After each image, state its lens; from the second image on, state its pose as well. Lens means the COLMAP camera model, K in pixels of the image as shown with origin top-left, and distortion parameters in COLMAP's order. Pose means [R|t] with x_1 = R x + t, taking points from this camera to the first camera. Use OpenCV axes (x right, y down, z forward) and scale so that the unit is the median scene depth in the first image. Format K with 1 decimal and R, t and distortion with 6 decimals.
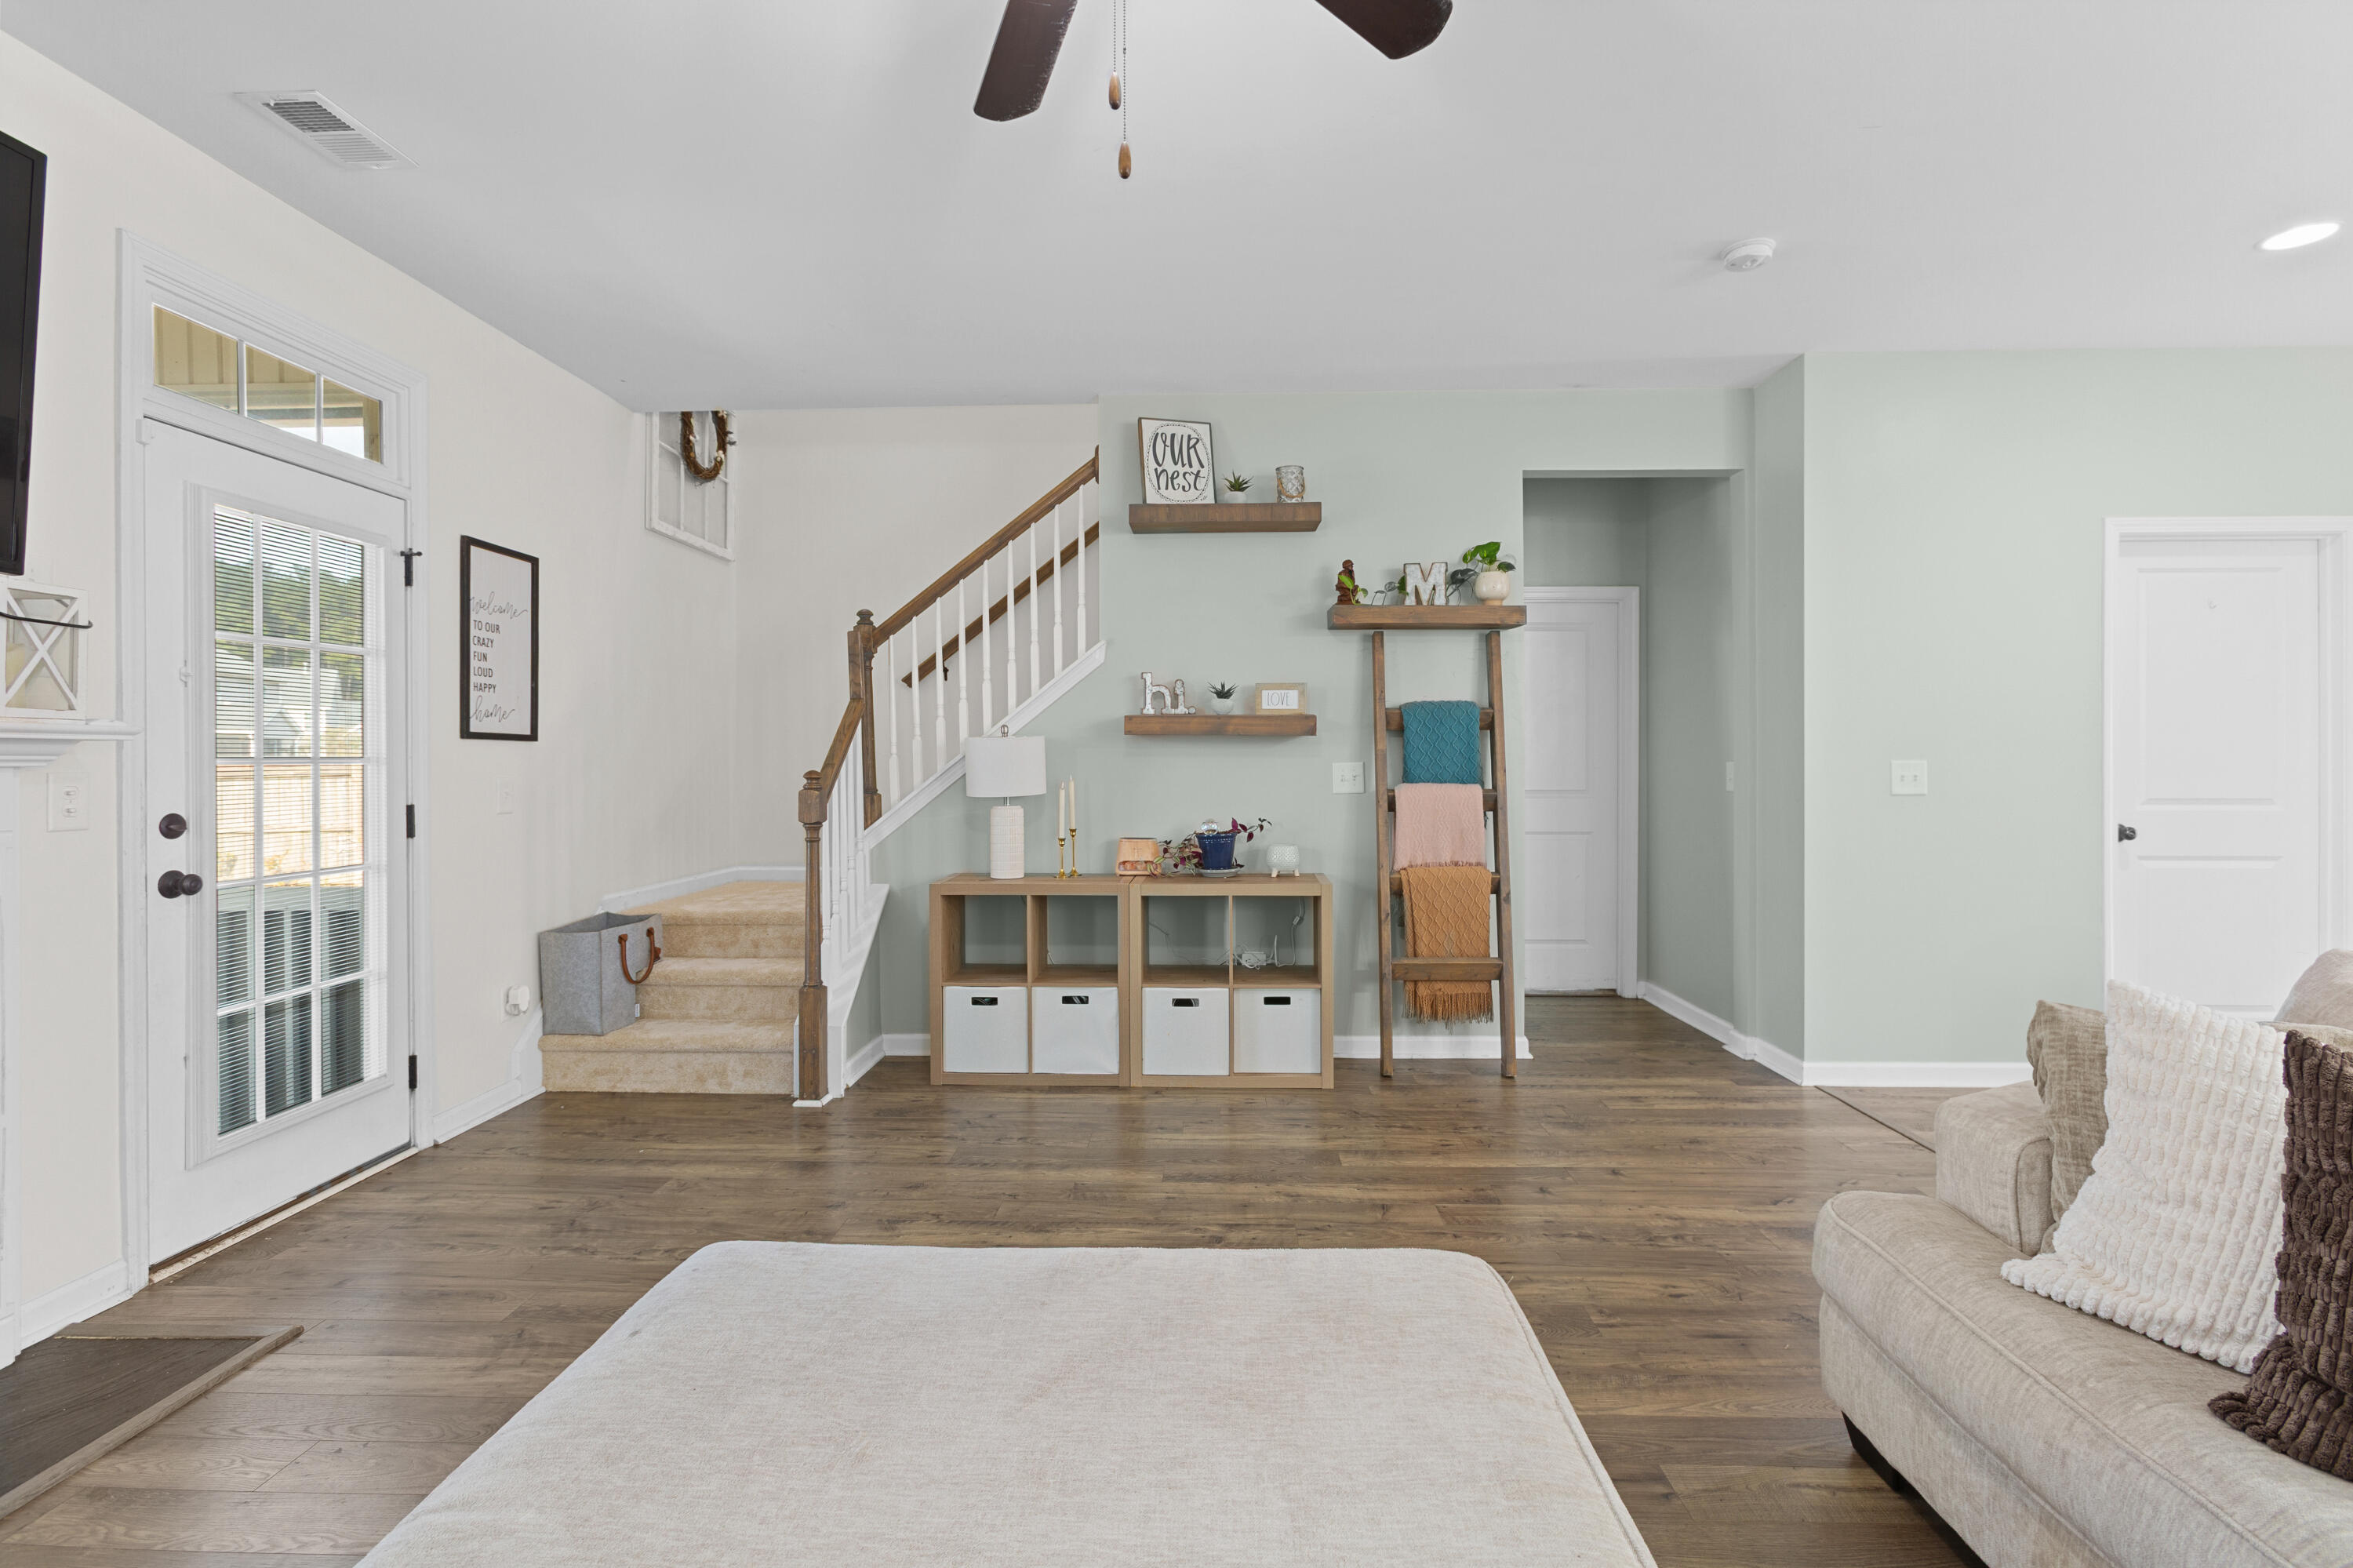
lens RADIAL K [[1044.1, 0, 1182.5], [0, 1044.1, 759.7], [0, 0, 1]] dist [-0.020960, 0.015582]
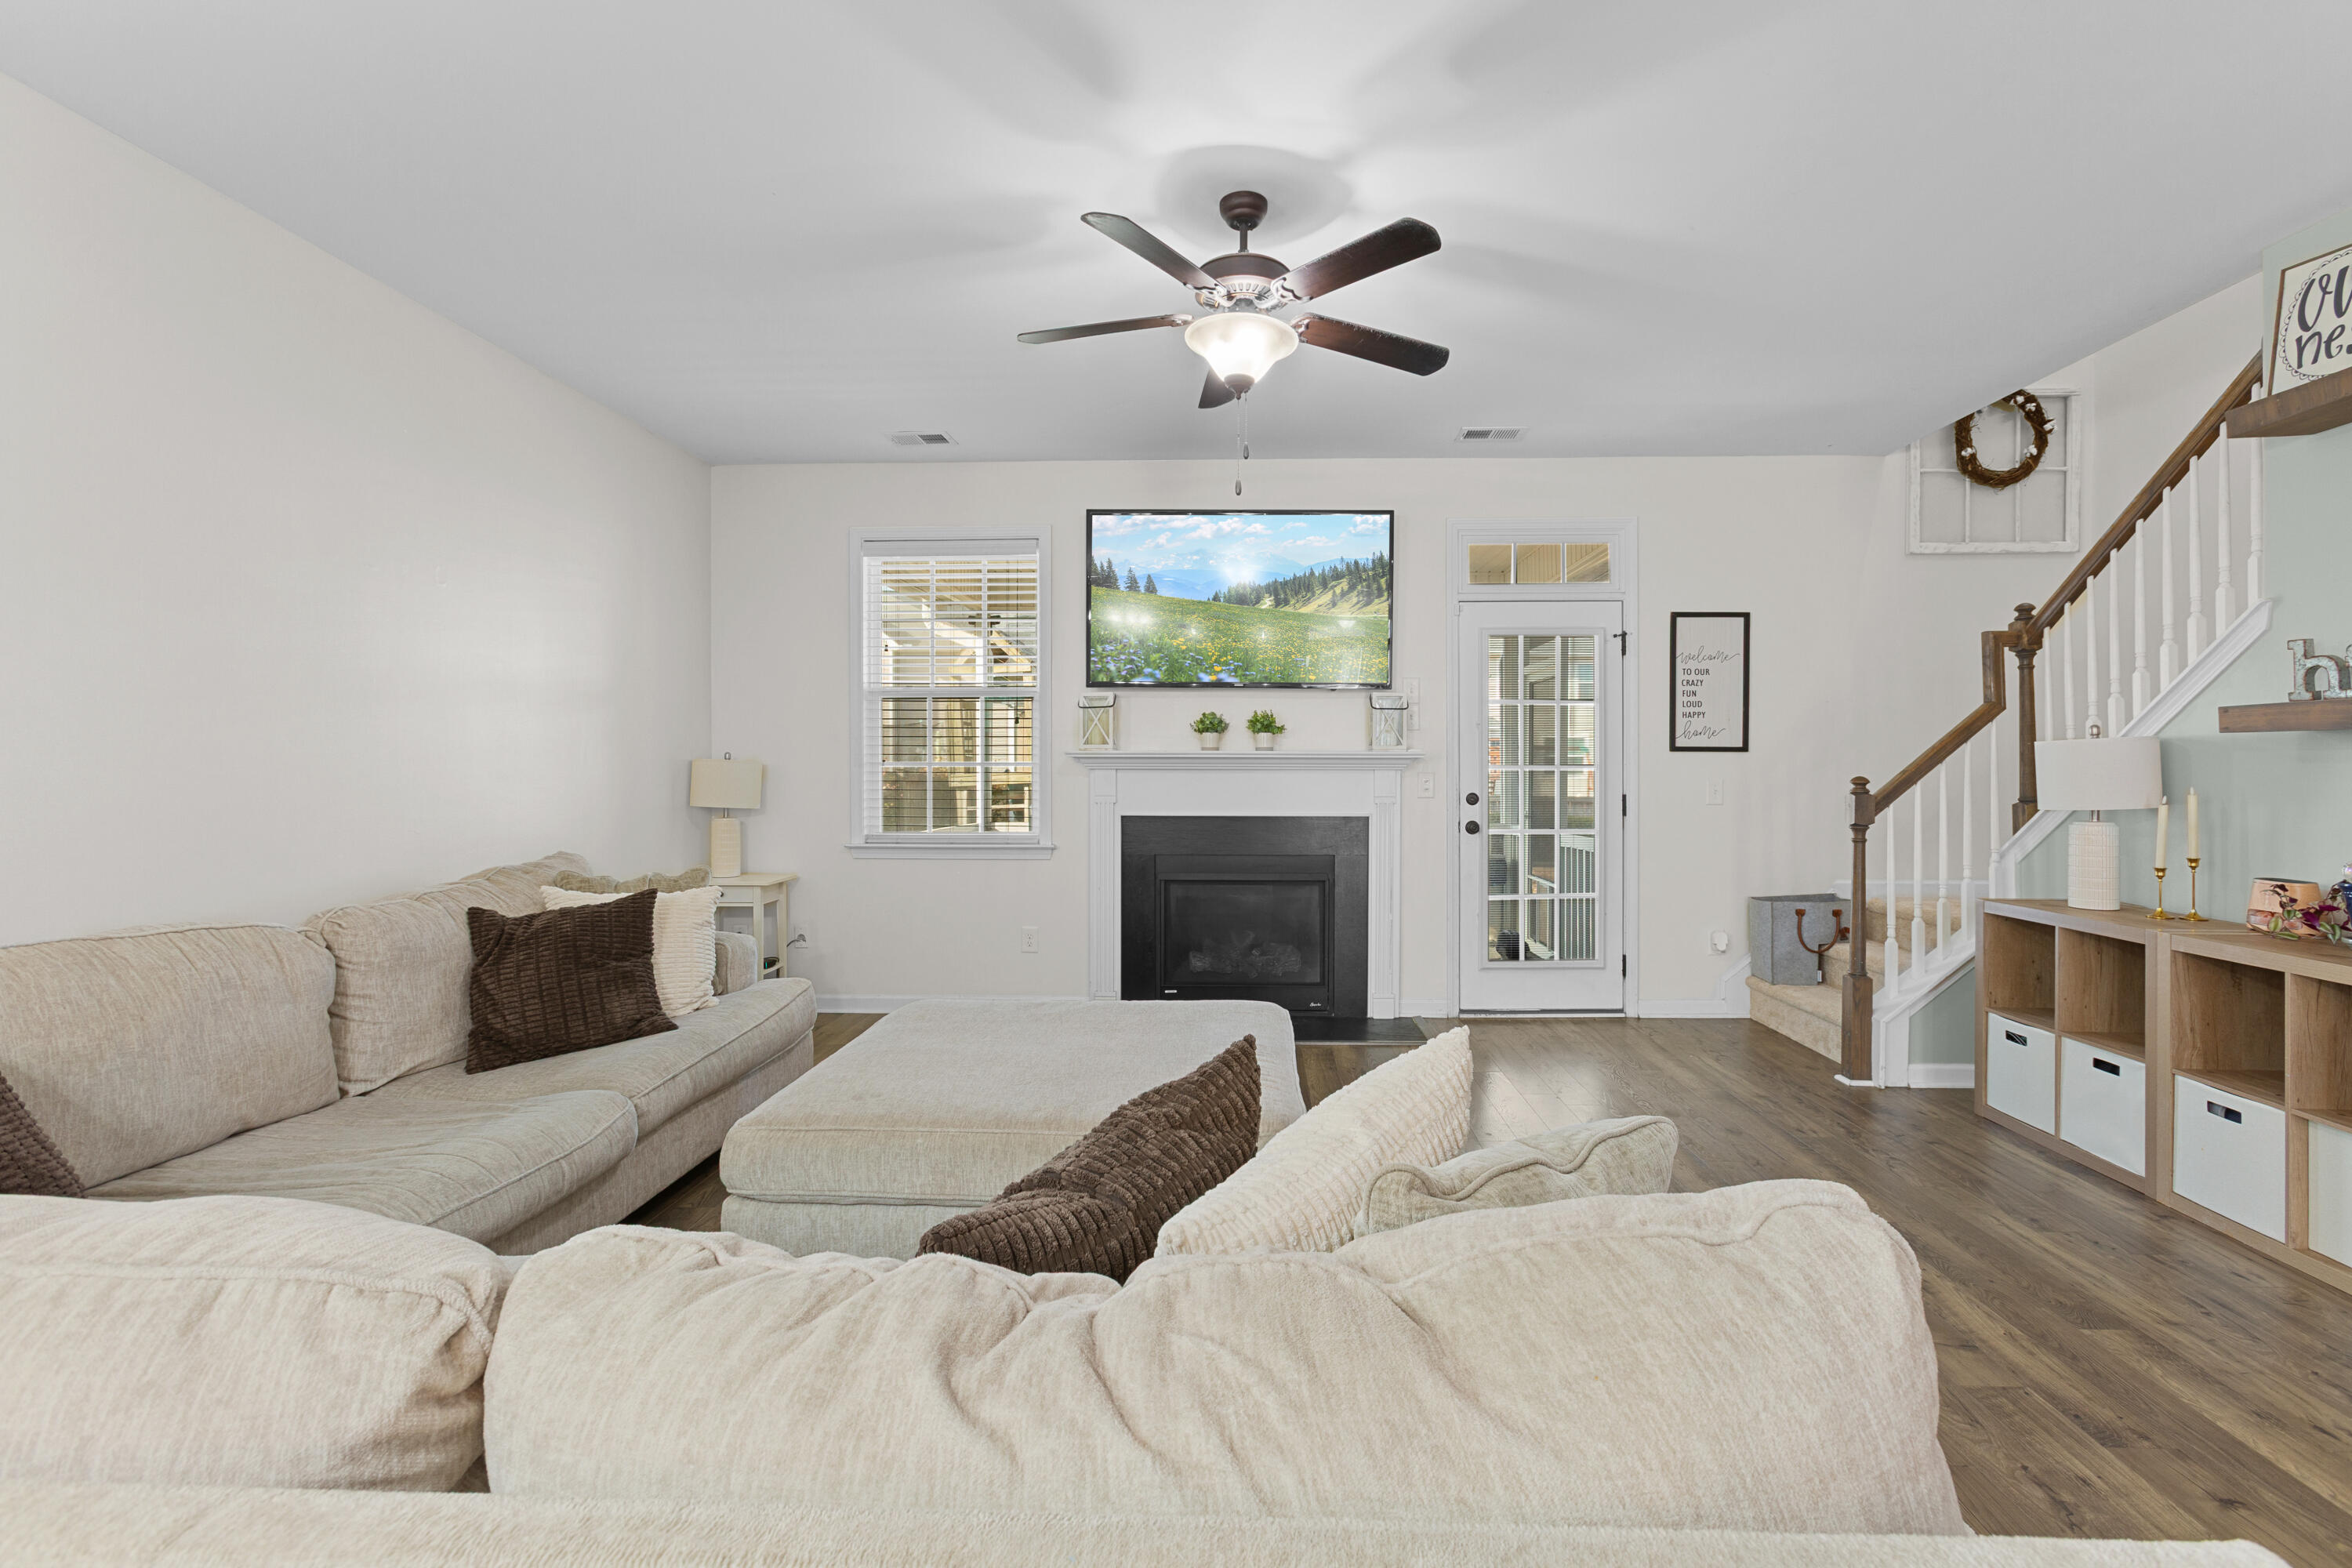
lens RADIAL K [[1049.9, 0, 1219.0], [0, 1049.9, 765.7], [0, 0, 1]] dist [-0.019735, 0.000809]
pose [[0.001278, 0.001533, -0.999998, 0.720968], [0.001811, 0.999997, 0.001536, -0.003277], [0.999998, -0.001813, 0.001275, 0.333796]]
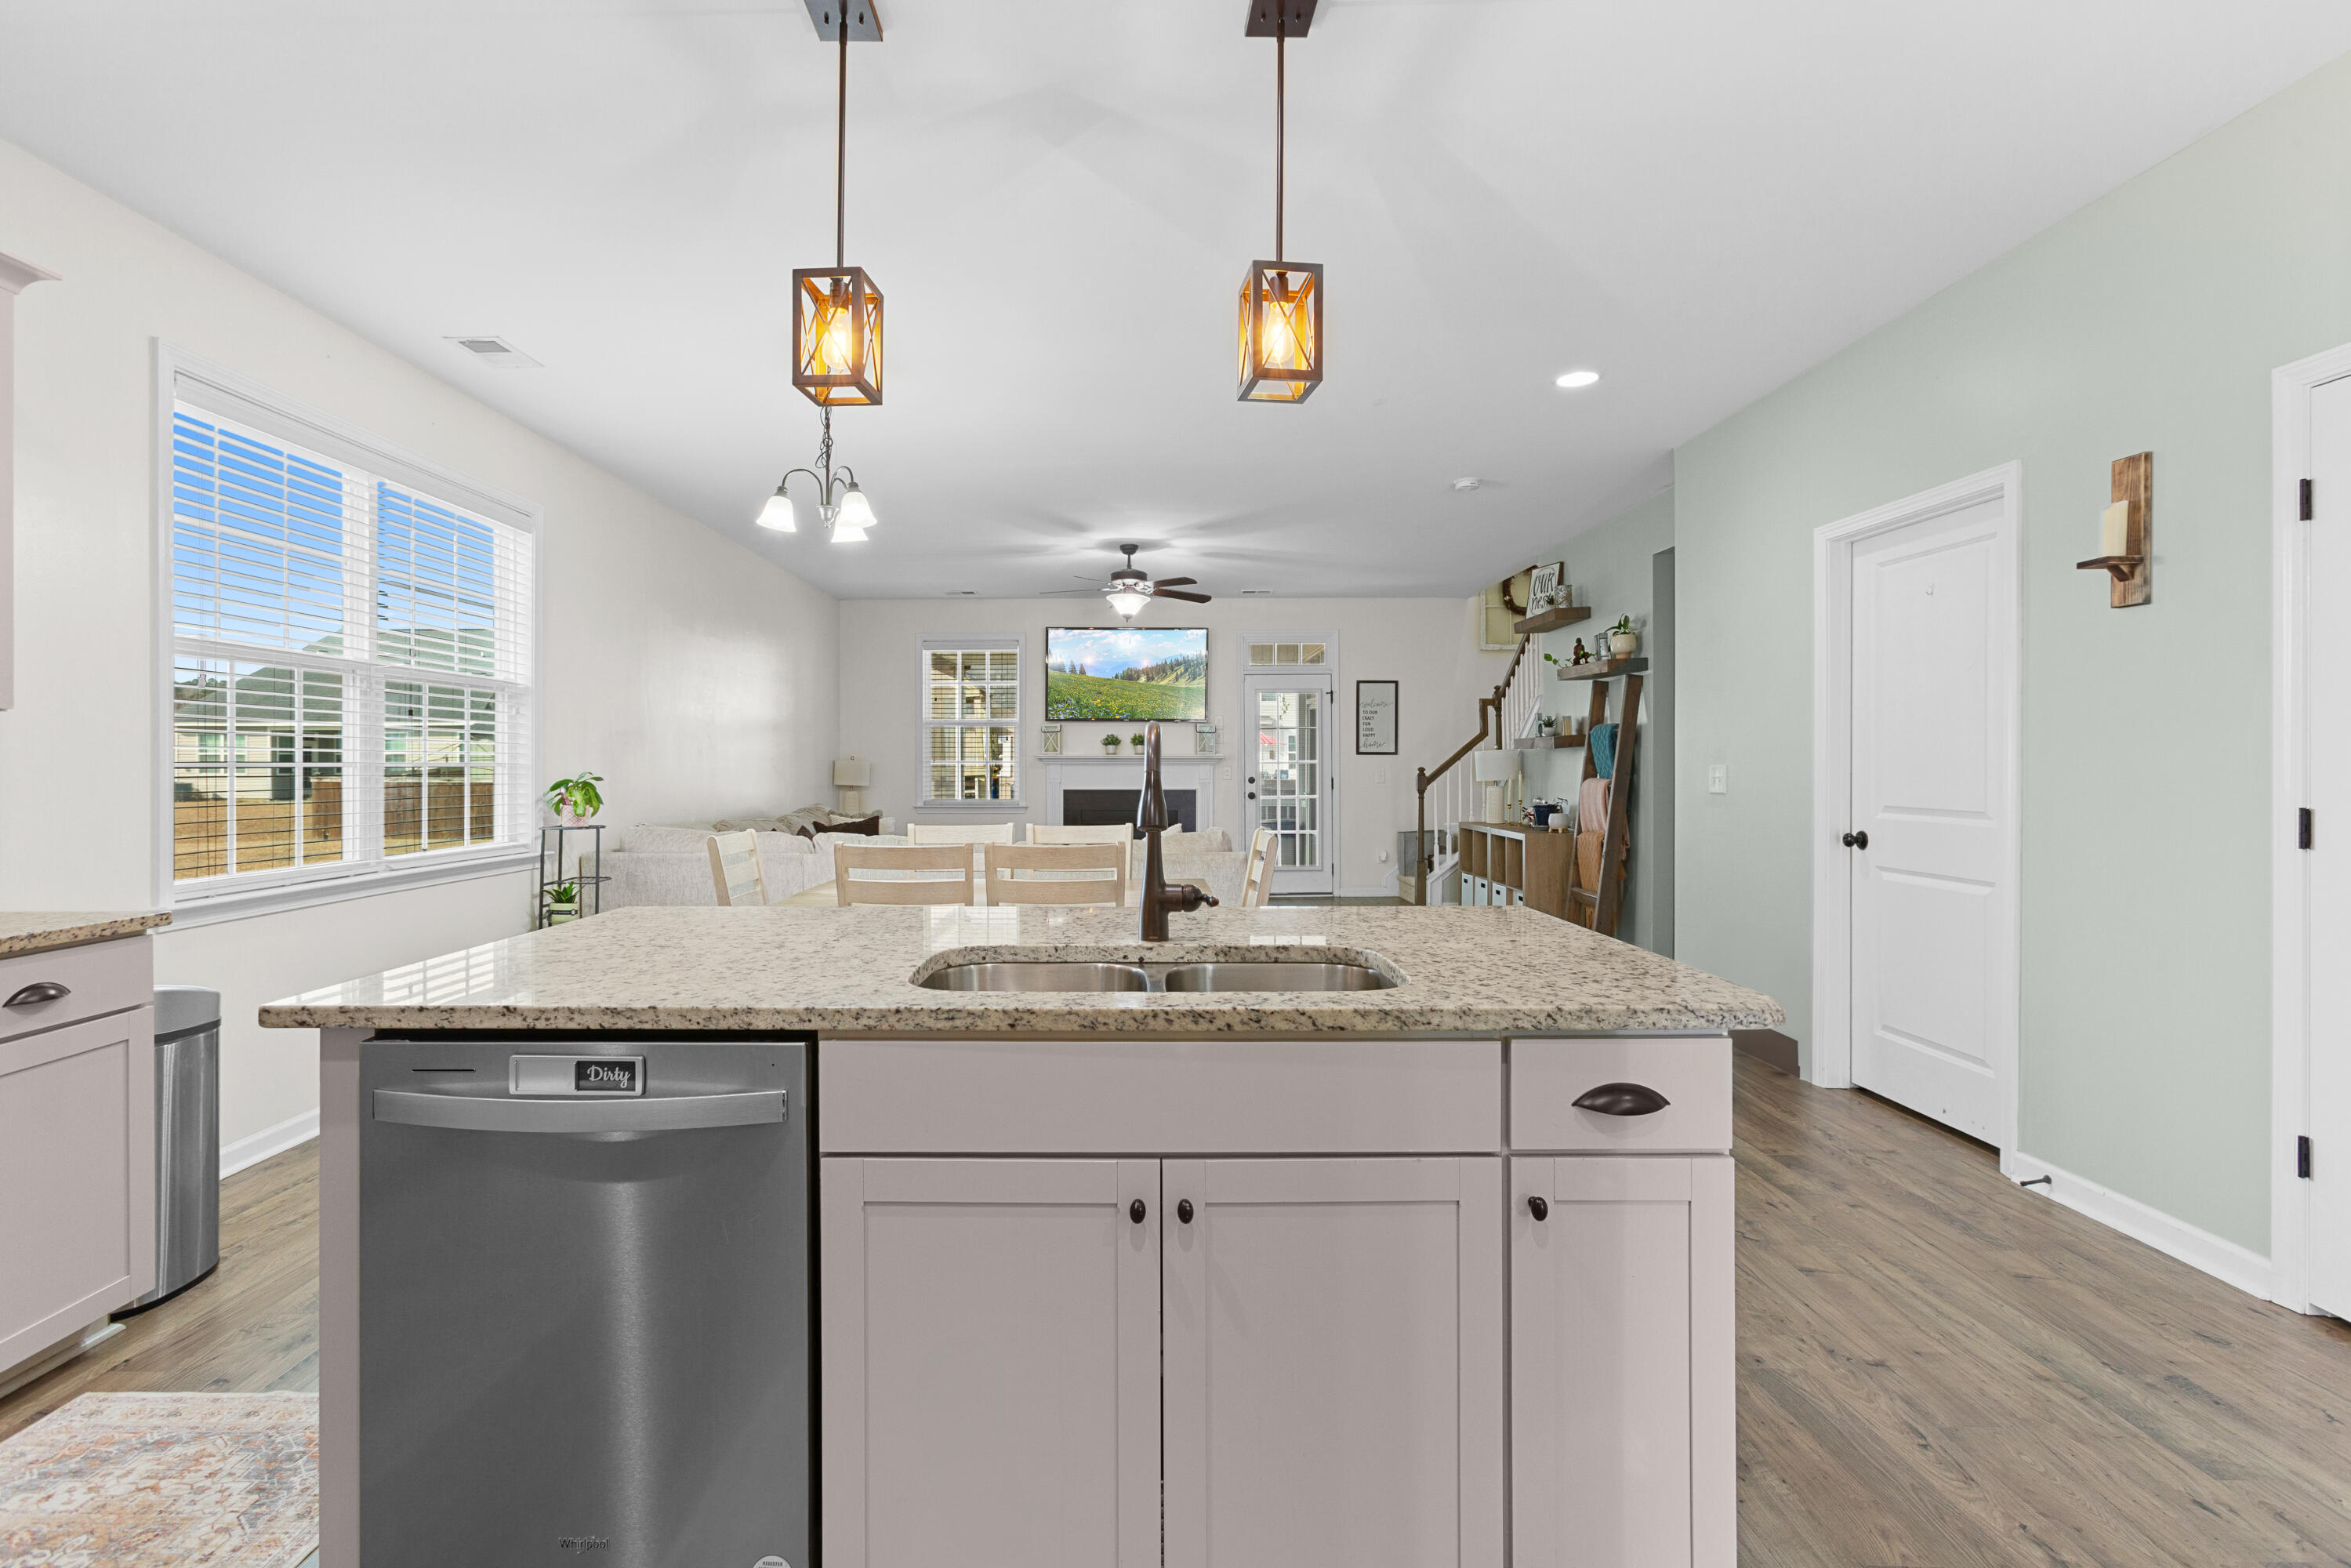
lens RADIAL K [[1071.0, 0, 1154.0], [0, 1071.0, 762.8], [0, 0, 1]] dist [-0.020232, 0.016560]
pose [[0.048838, 0.002477, -0.998804, 1.947762], [0.005290, 0.999982, 0.002739, -0.008117], [0.998793, -0.005418, 0.048824, 0.300600]]
